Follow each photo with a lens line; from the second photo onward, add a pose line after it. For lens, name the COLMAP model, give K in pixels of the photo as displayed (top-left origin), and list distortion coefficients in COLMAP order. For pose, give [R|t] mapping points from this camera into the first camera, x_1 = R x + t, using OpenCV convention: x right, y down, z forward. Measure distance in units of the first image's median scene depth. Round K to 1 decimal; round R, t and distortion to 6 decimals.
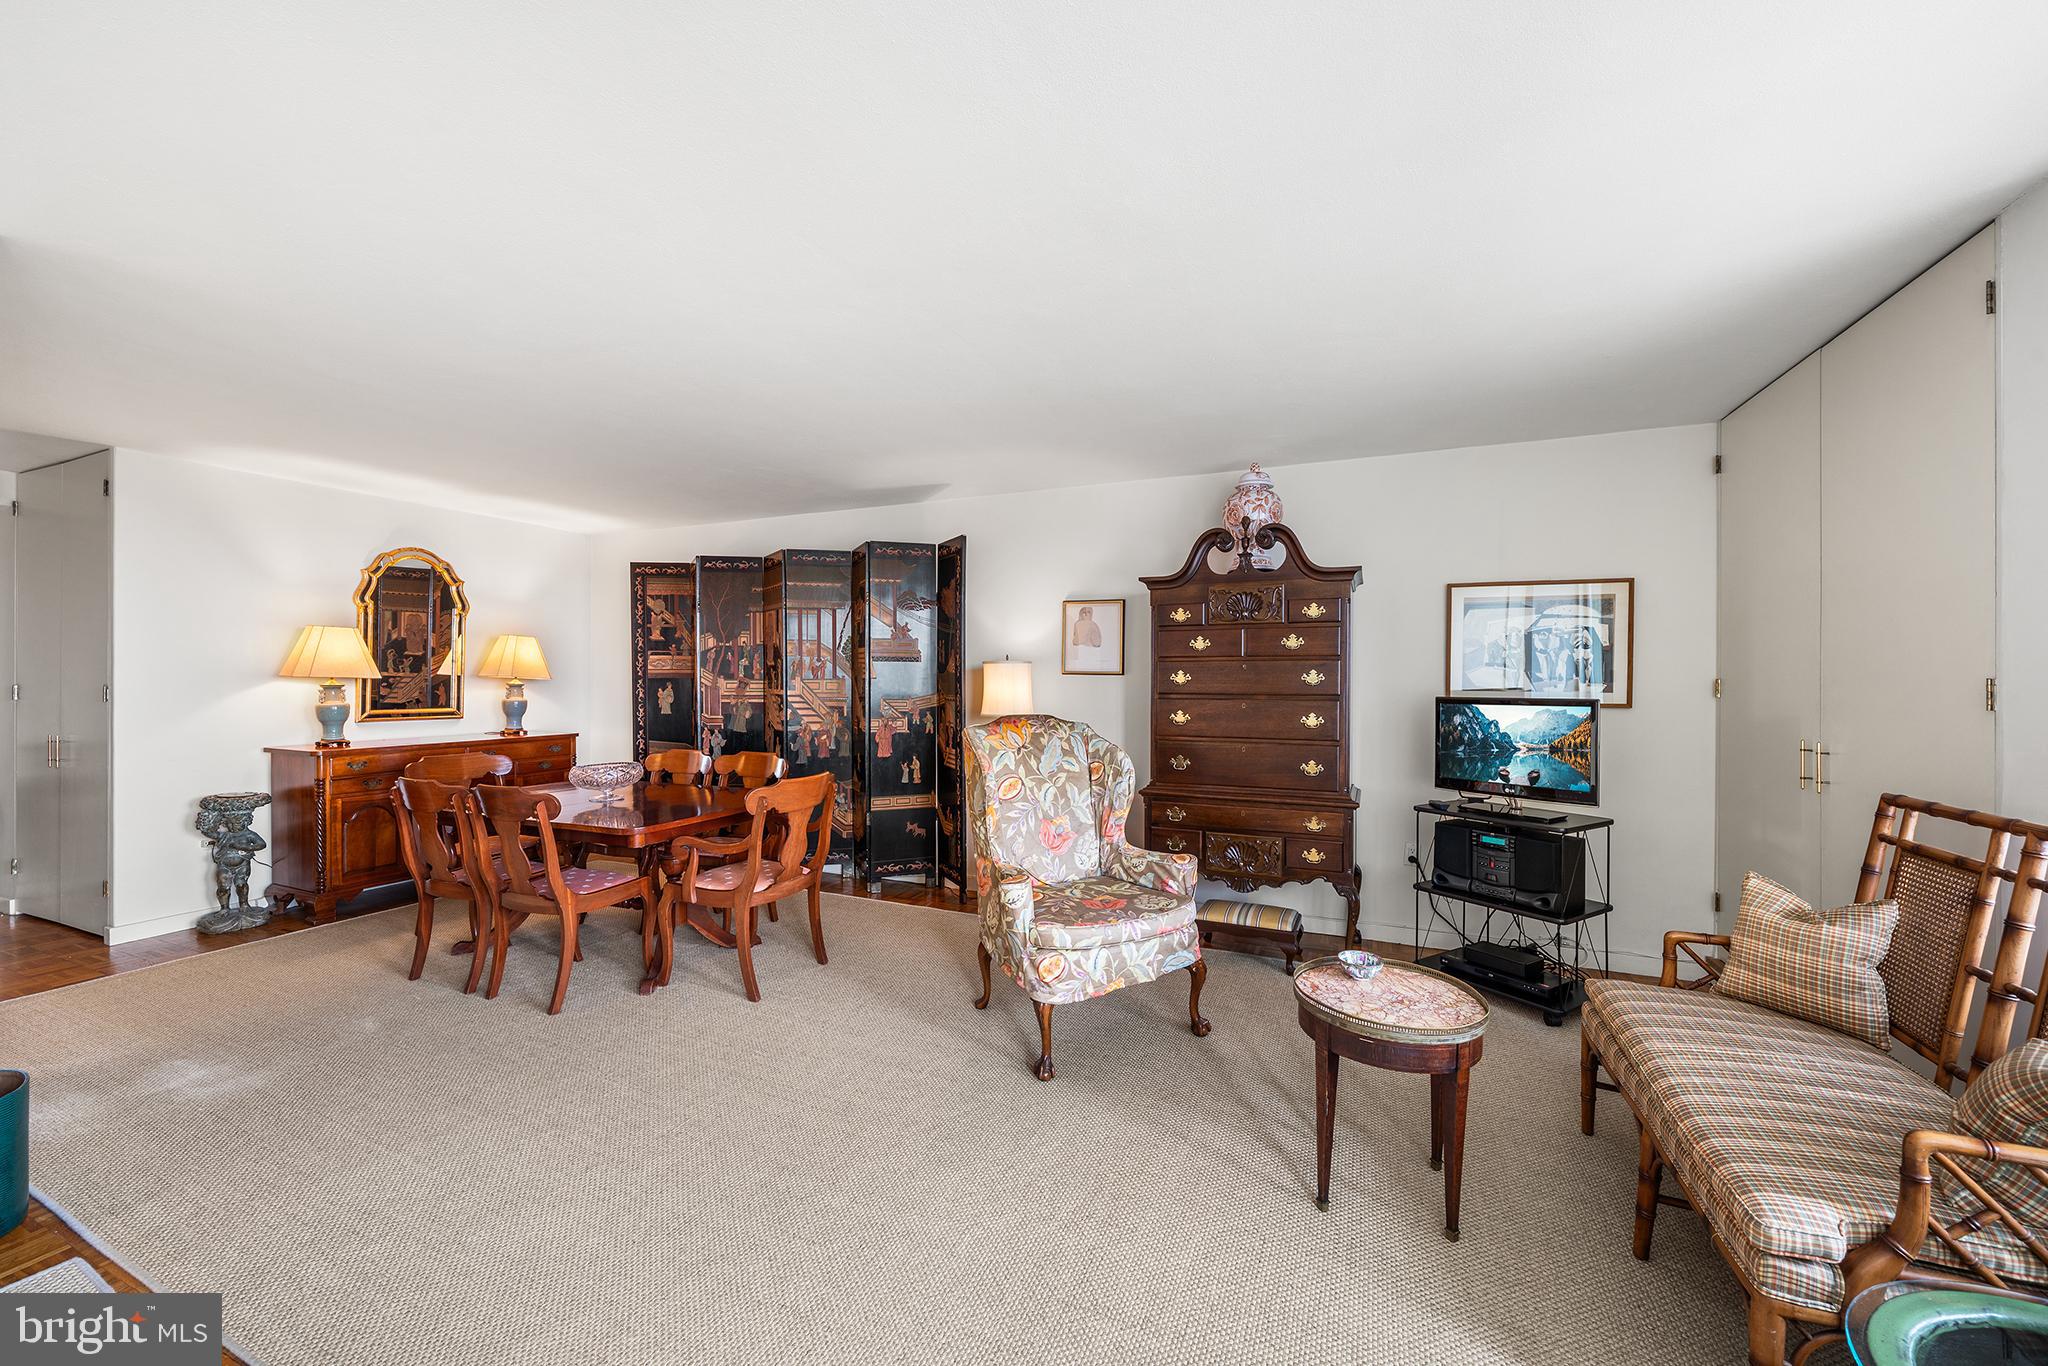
lens RADIAL K [[759.3, 0, 1025.1], [0, 759.3, 689.0], [0, 0, 1]] dist [-0.003757, 0.000695]
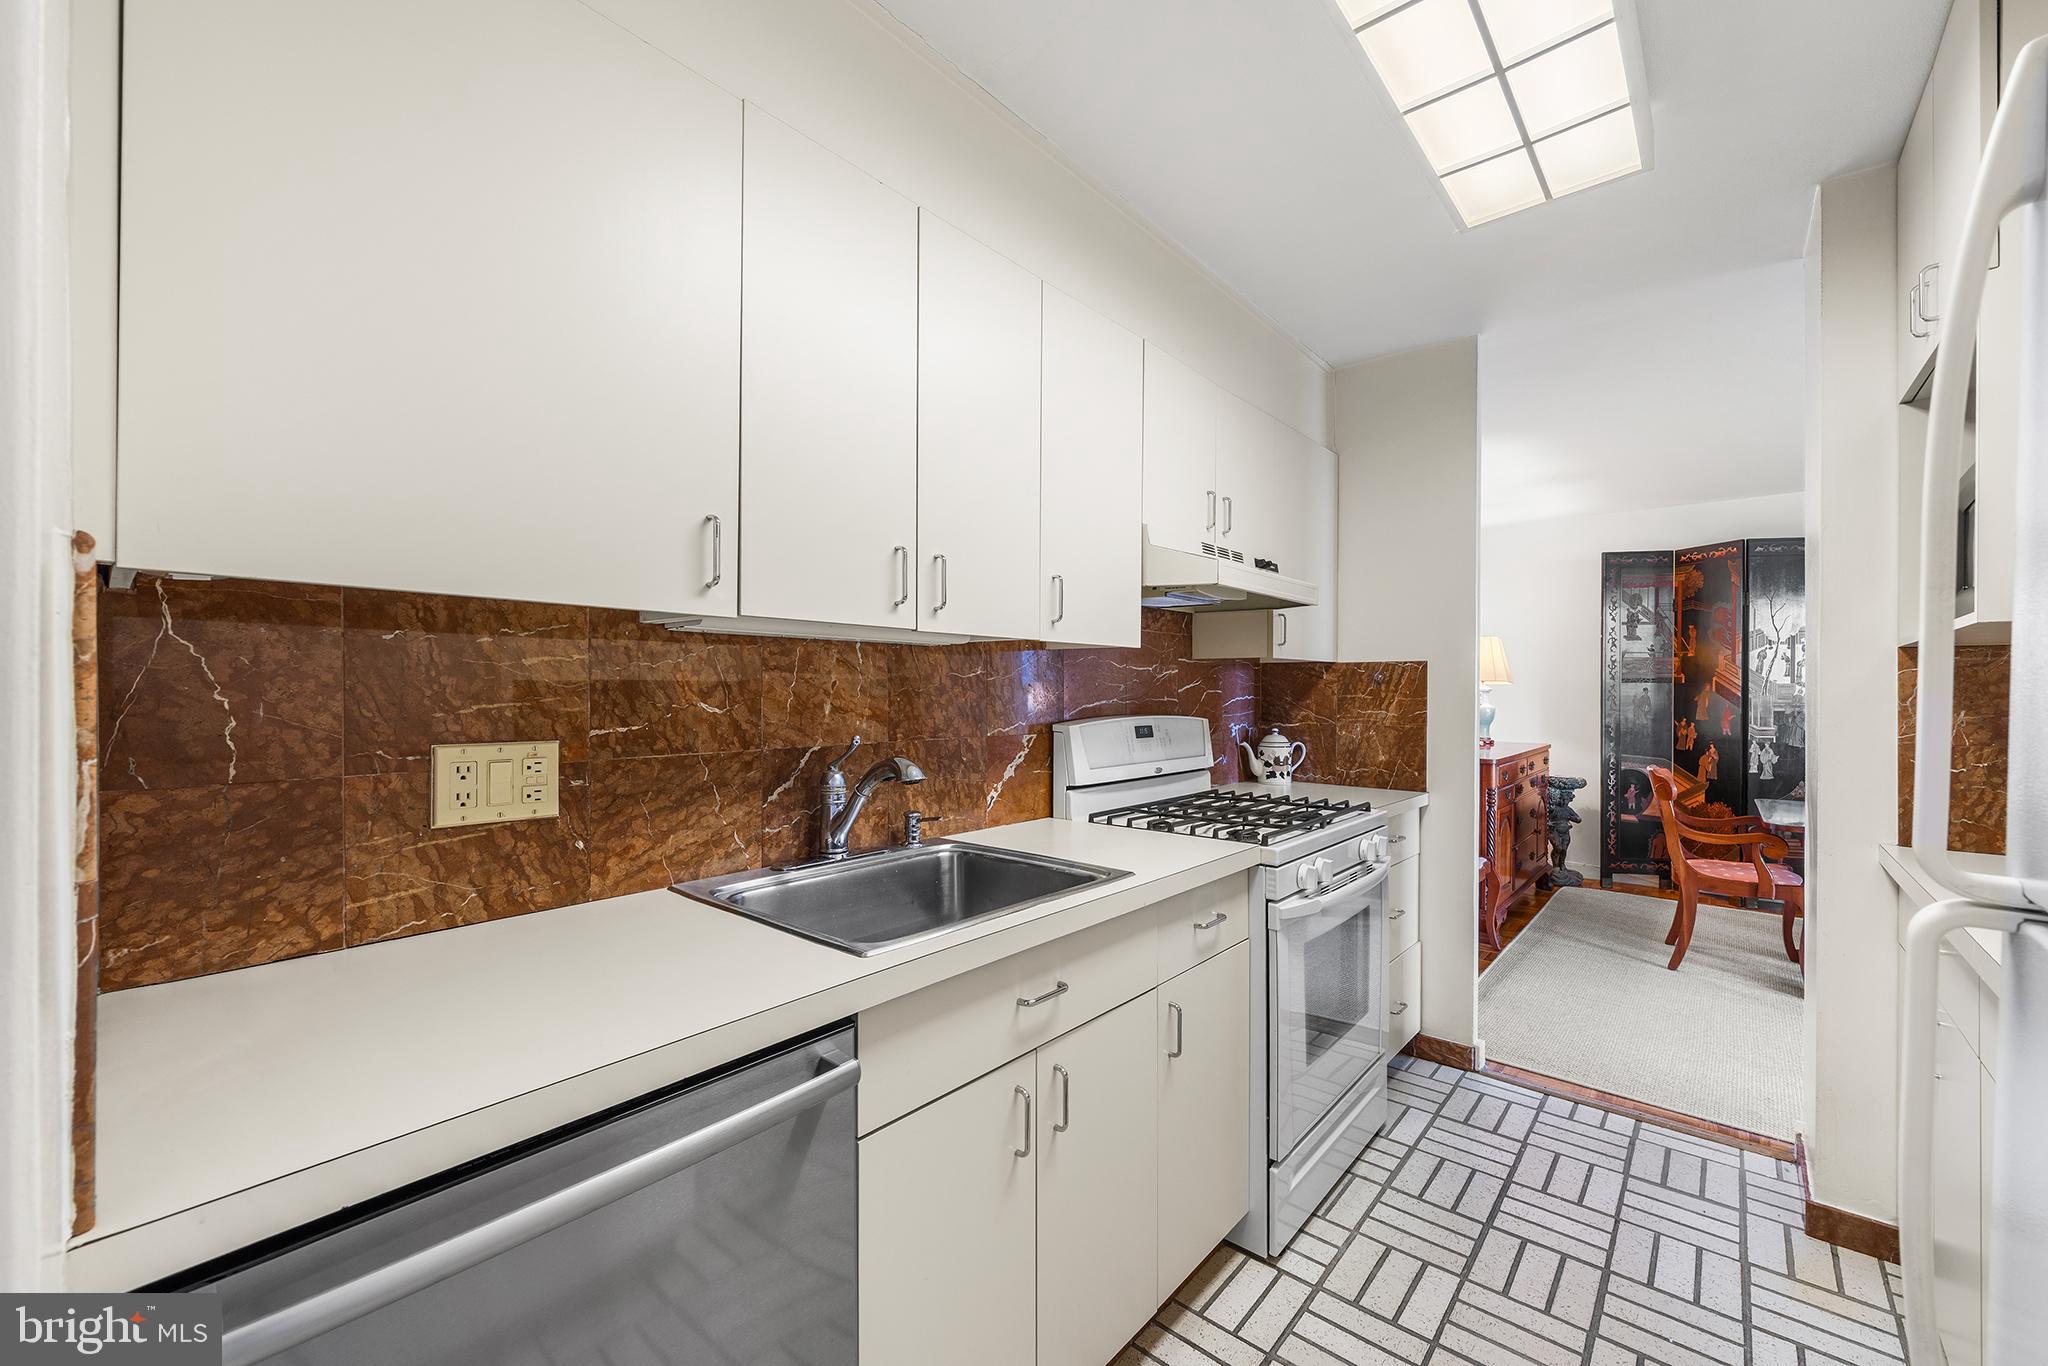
lens RADIAL K [[770.7, 0, 1070.6], [0, 770.7, 691.7], [0, 0, 1]] dist [-0.002512, -0.000521]
pose [[0.950224, -0.002836, -0.311554, -0.990446], [0.000711, 0.999976, -0.006931, 0.001062], [0.311566, 0.006365, 0.950203, -0.057659]]
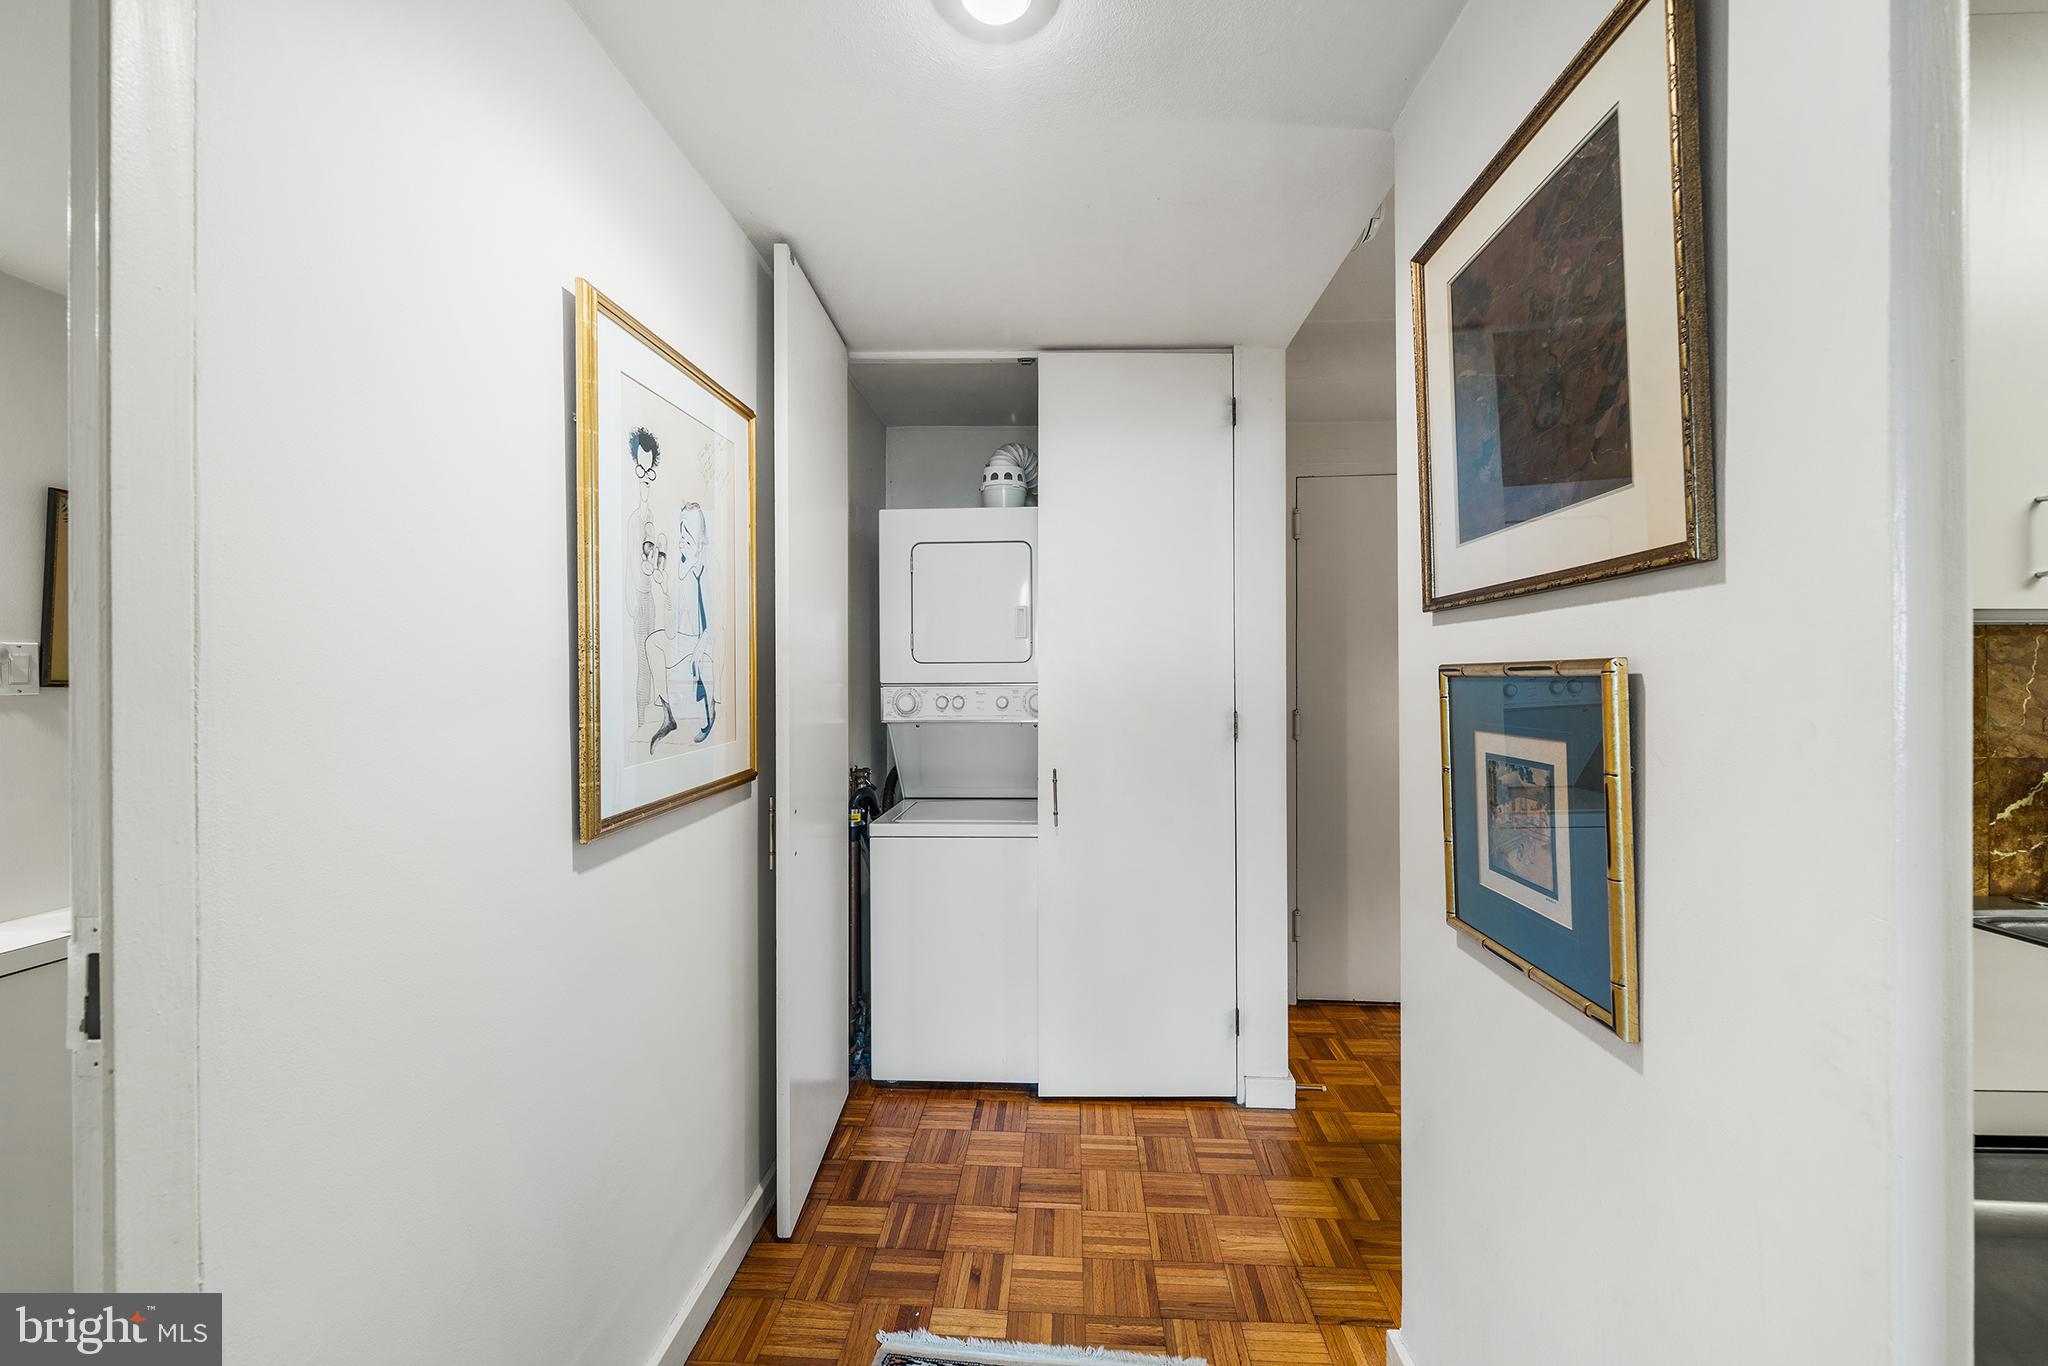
lens RADIAL K [[759.3, 0, 981.9], [0, 759.3, 675.8], [0, 0, 1]] dist [-0.003757, 0.000695]
pose [[0.335174, -0.006910, -0.942131, -1.084240], [0.001105, 0.999975, -0.006941, -0.005160], [0.942156, 0.001285, 0.335174, -0.230813]]
